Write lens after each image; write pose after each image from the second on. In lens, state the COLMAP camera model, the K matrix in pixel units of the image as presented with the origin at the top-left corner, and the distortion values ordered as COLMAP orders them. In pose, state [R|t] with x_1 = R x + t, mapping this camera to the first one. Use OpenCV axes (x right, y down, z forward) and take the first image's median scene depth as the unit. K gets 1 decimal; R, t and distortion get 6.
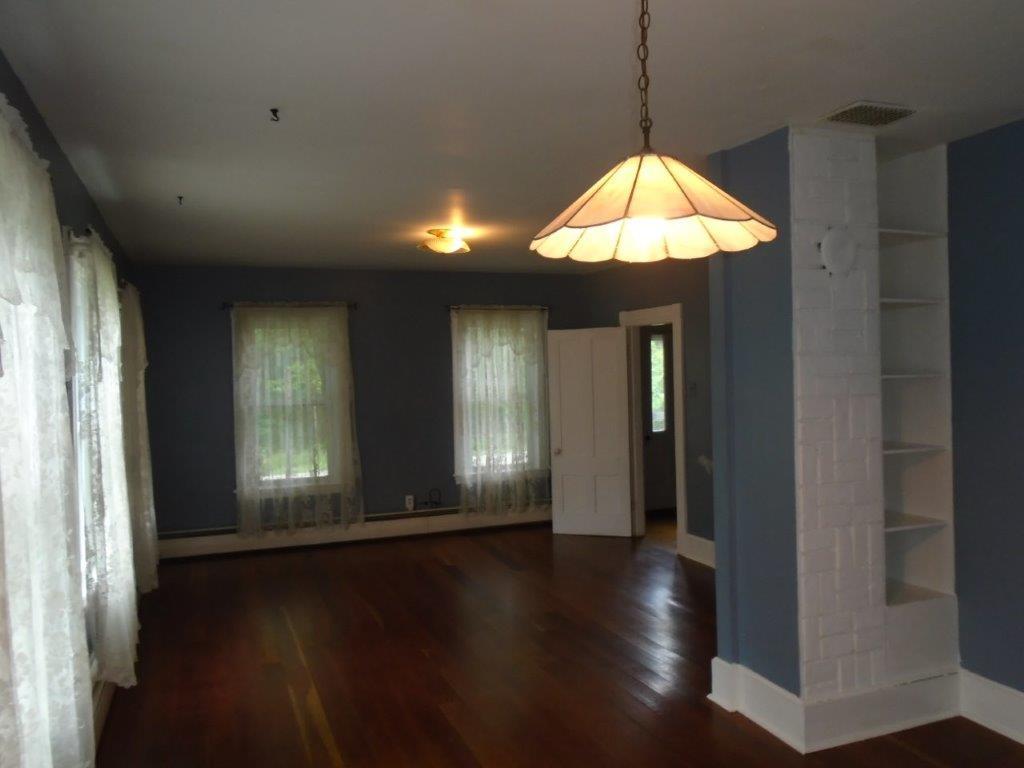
lens RADIAL K [[799.3, 0, 514.3], [0, 799.3, 384.3], [0, 0, 1]] dist [-0.005274, -0.041368]
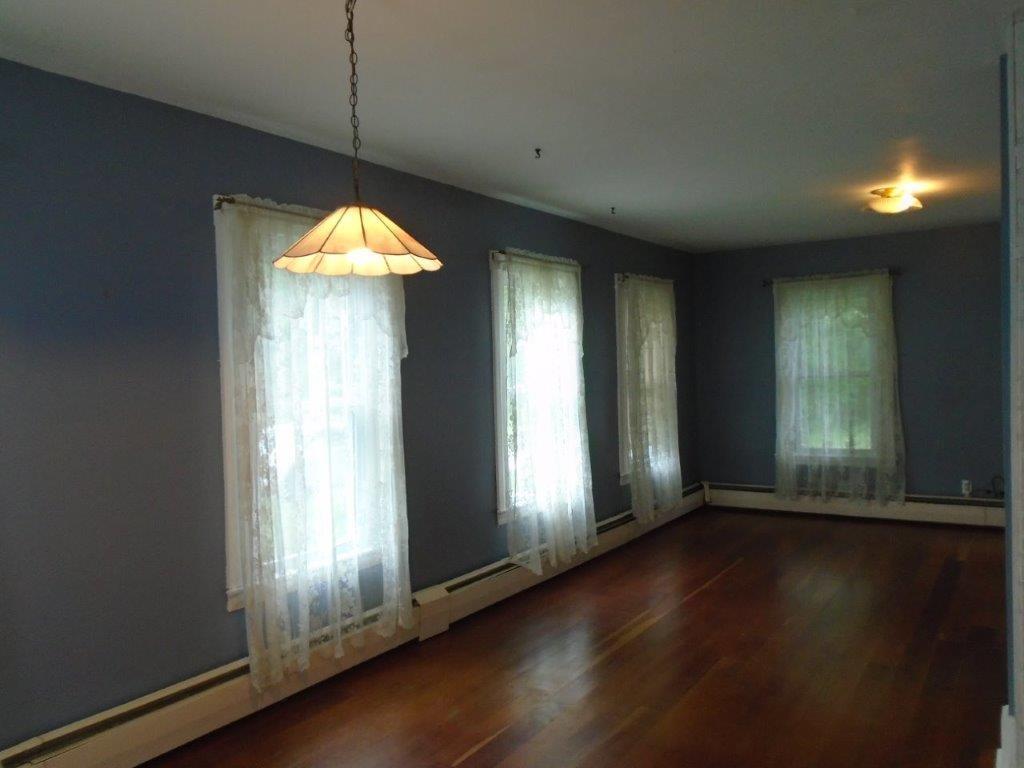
lens RADIAL K [[799.3, 0, 515.5], [0, 799.3, 385.8], [0, 0, 1]] dist [-0.005274, -0.041368]
pose [[0.576145, 0.030436, -0.816781, 0.325041], [0.005419, 0.999142, 0.041054, -0.005353], [0.817330, -0.028079, 0.575485, 0.091421]]
